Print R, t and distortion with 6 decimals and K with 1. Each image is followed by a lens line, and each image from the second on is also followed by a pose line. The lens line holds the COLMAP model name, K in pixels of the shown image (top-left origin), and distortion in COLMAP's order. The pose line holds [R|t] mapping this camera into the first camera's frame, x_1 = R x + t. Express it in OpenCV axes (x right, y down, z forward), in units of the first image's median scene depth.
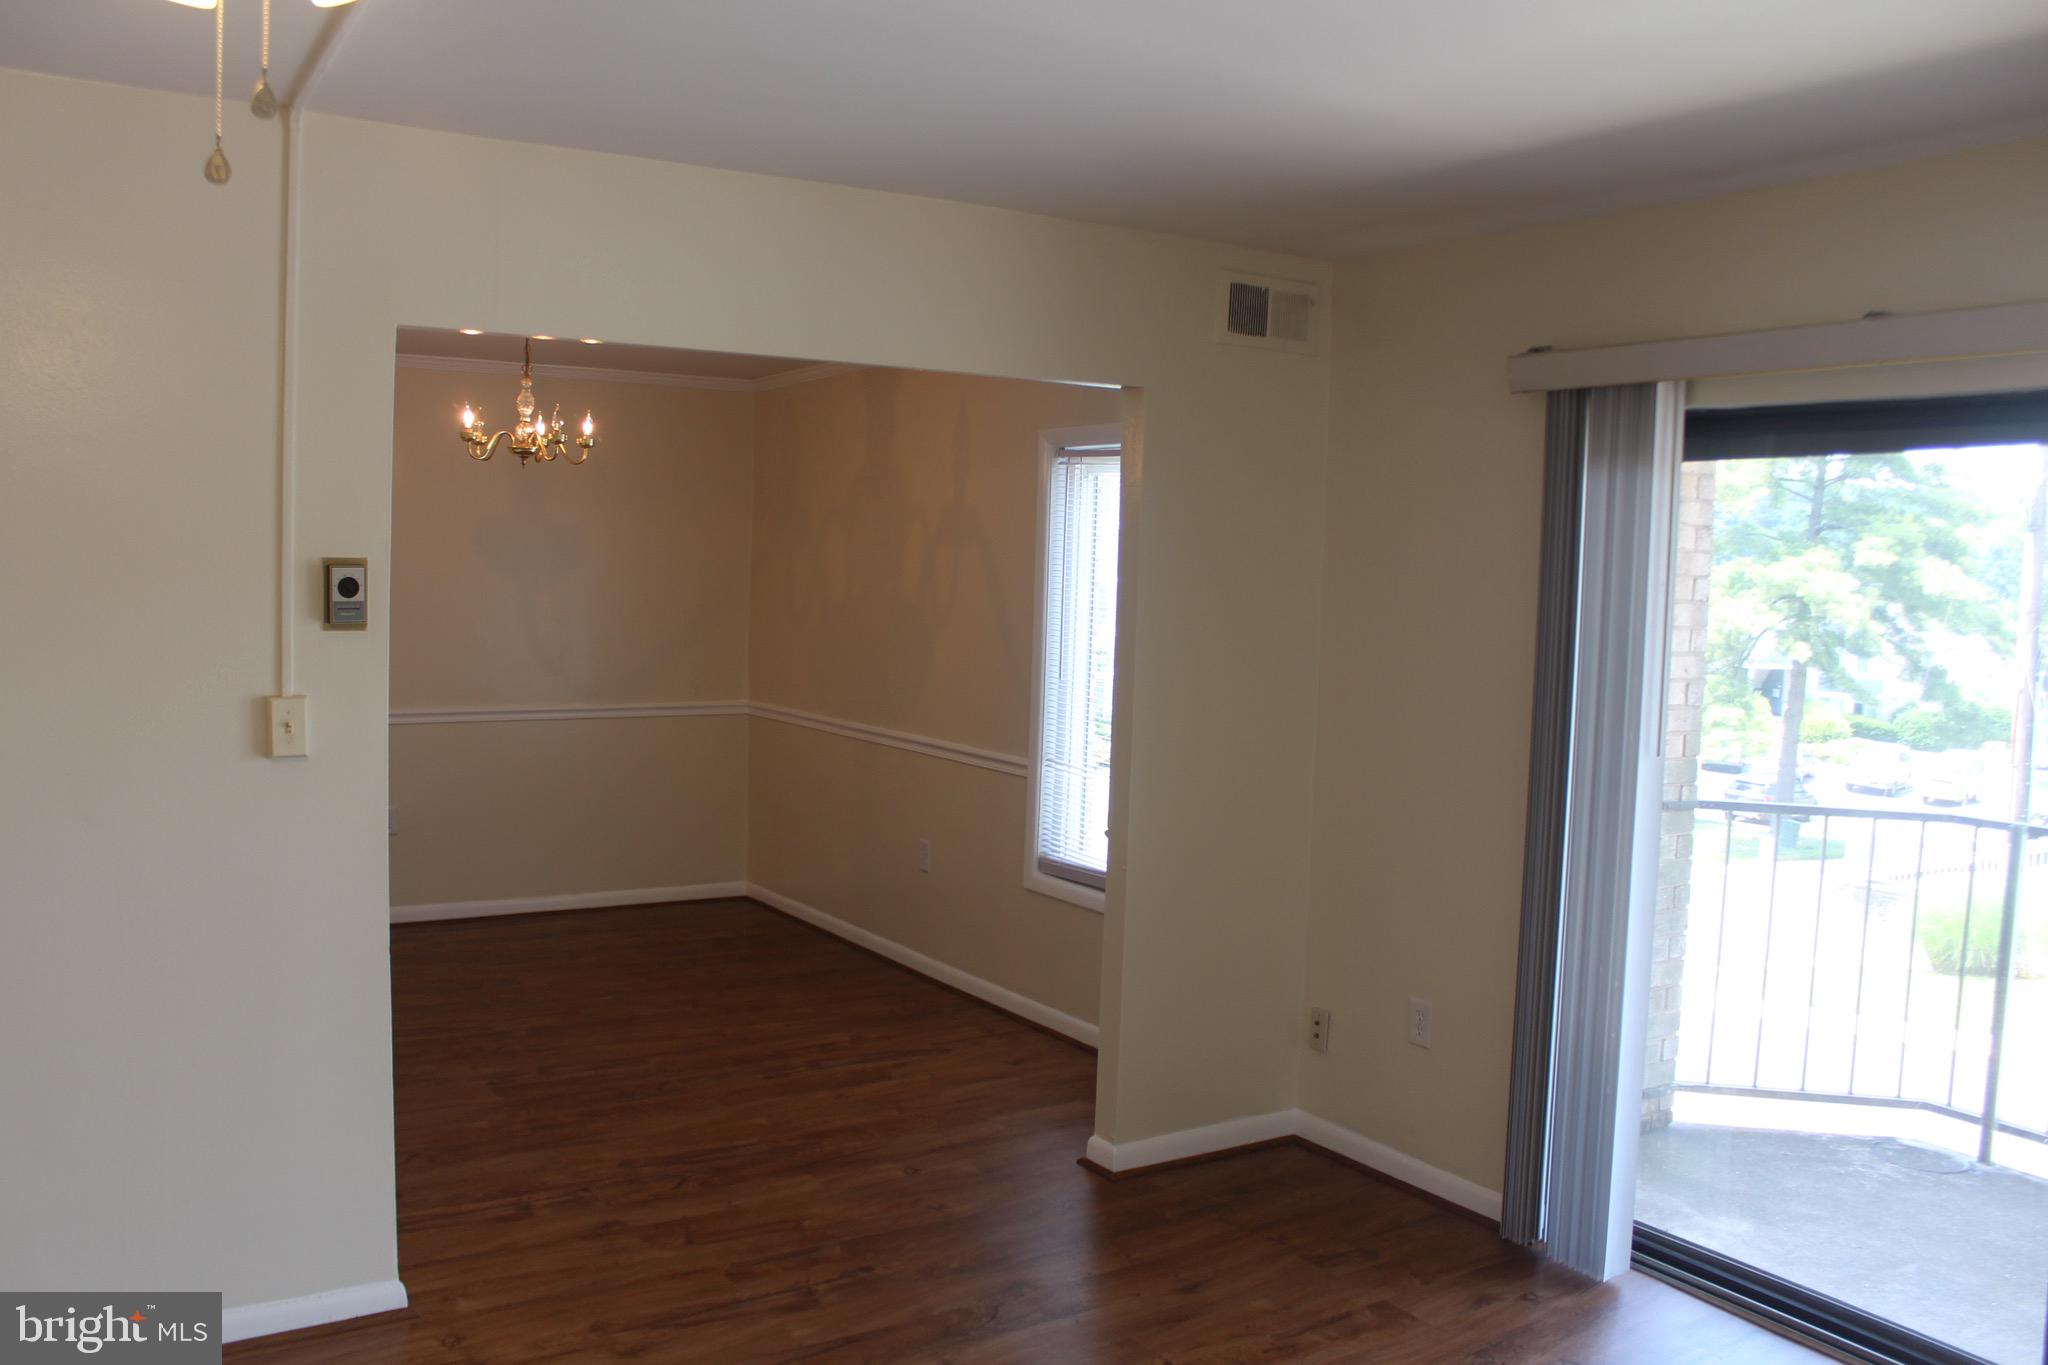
lens RADIAL K [[1680.4, 0, 991.3], [0, 1680.4, 694.8], [0, 0, 1]] dist [-0.171064, 0.147389]
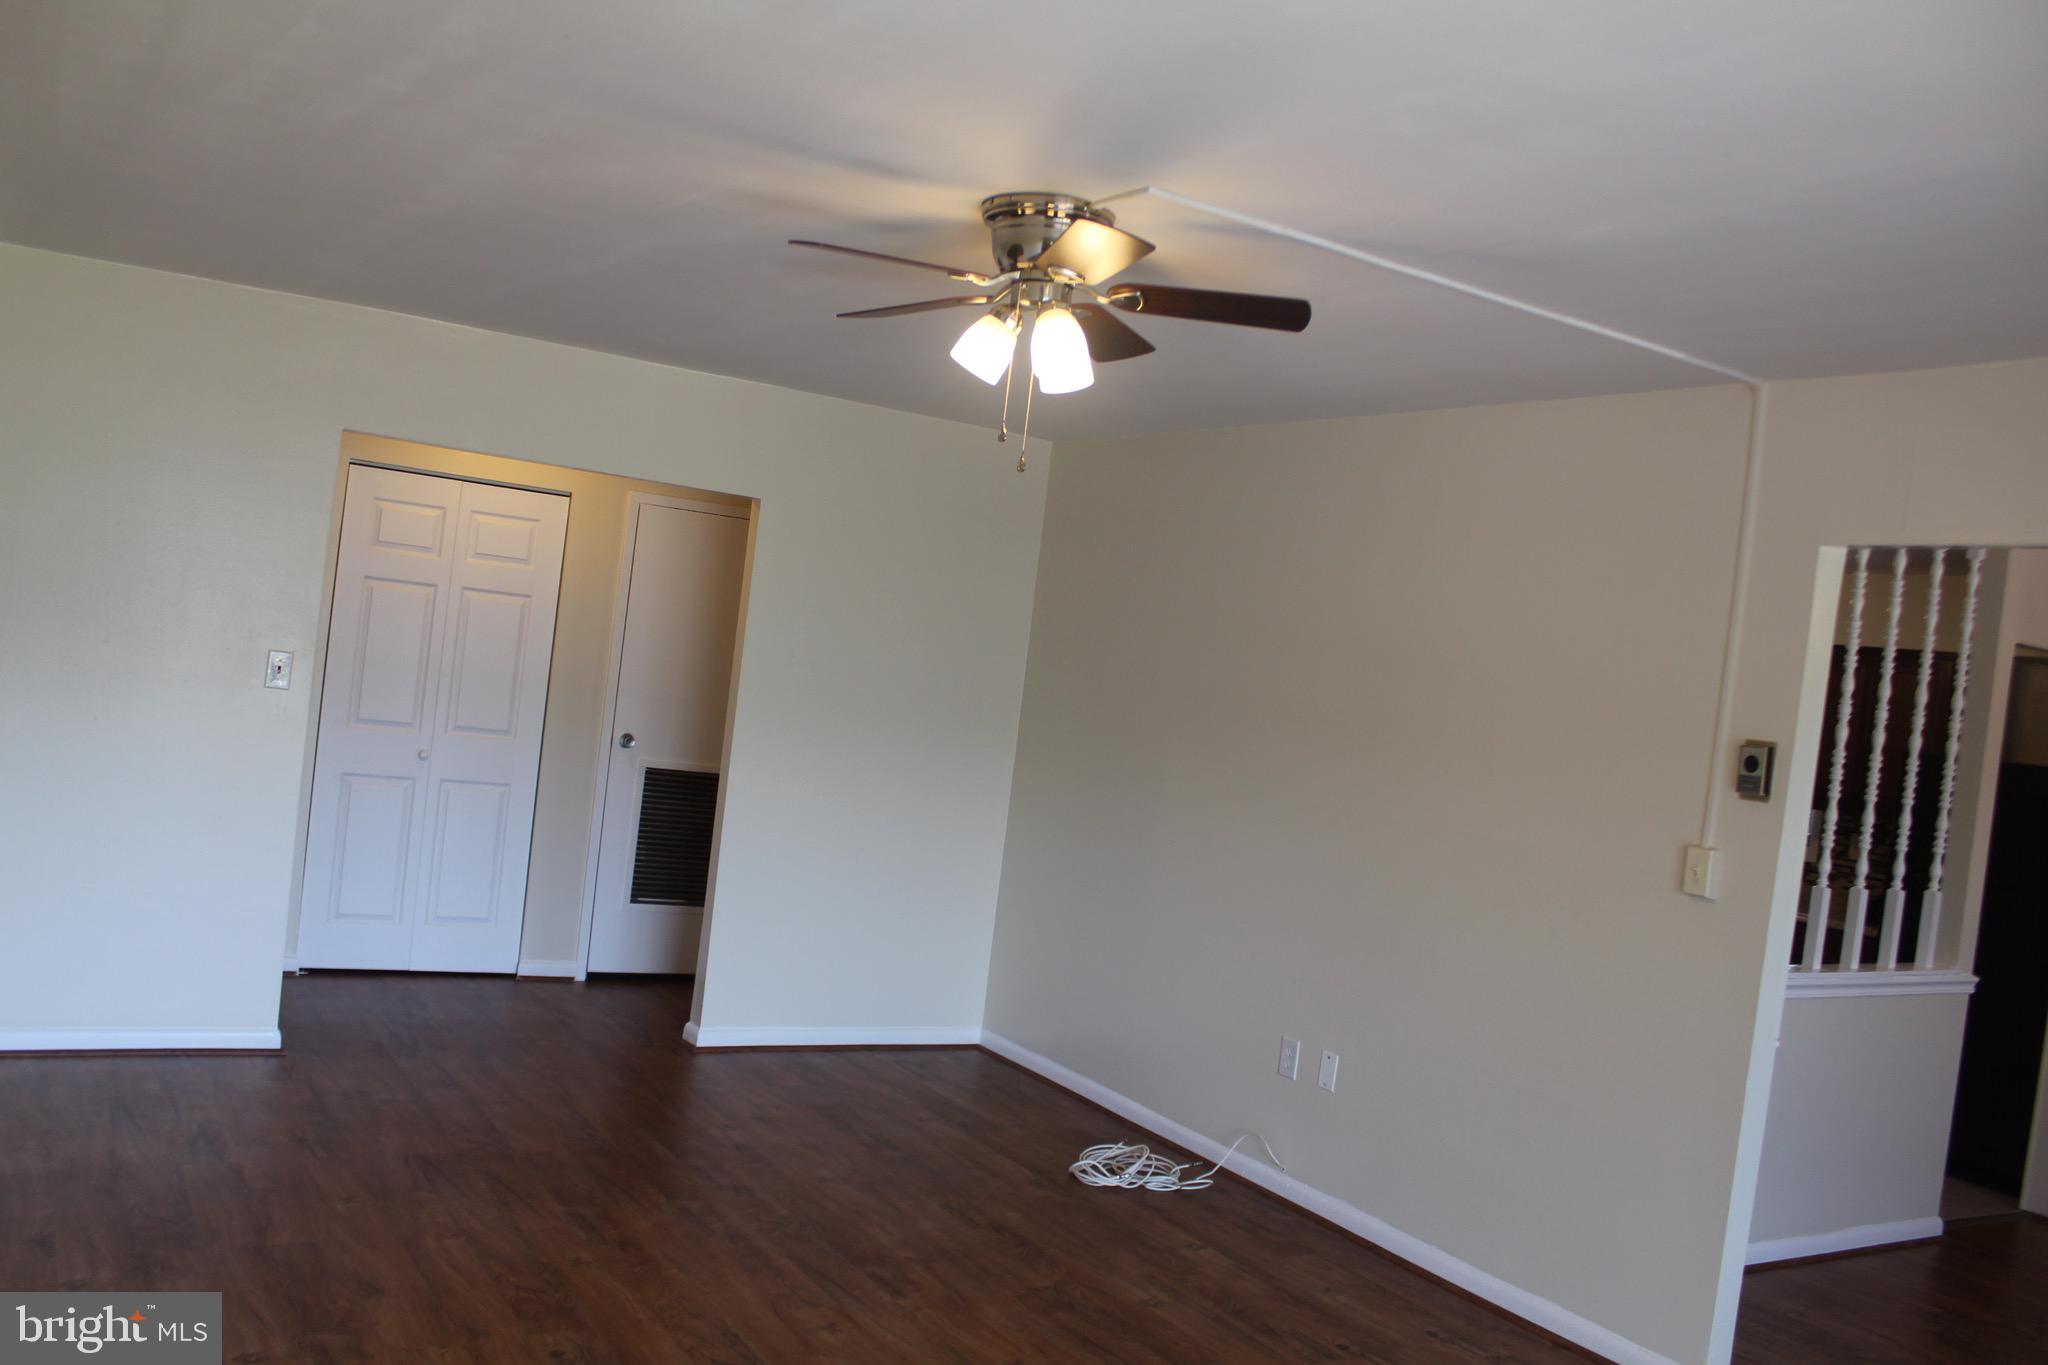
lens RADIAL K [[1680.4, 0, 991.3], [0, 1680.4, 694.8], [0, 0, 1]] dist [-0.171064, 0.147389]
pose [[-0.024388, -0.015932, -0.999576, 0.576814], [-0.197555, 0.980232, -0.010804, 0.005272], [0.979988, 0.197208, -0.027053, 0.340366]]
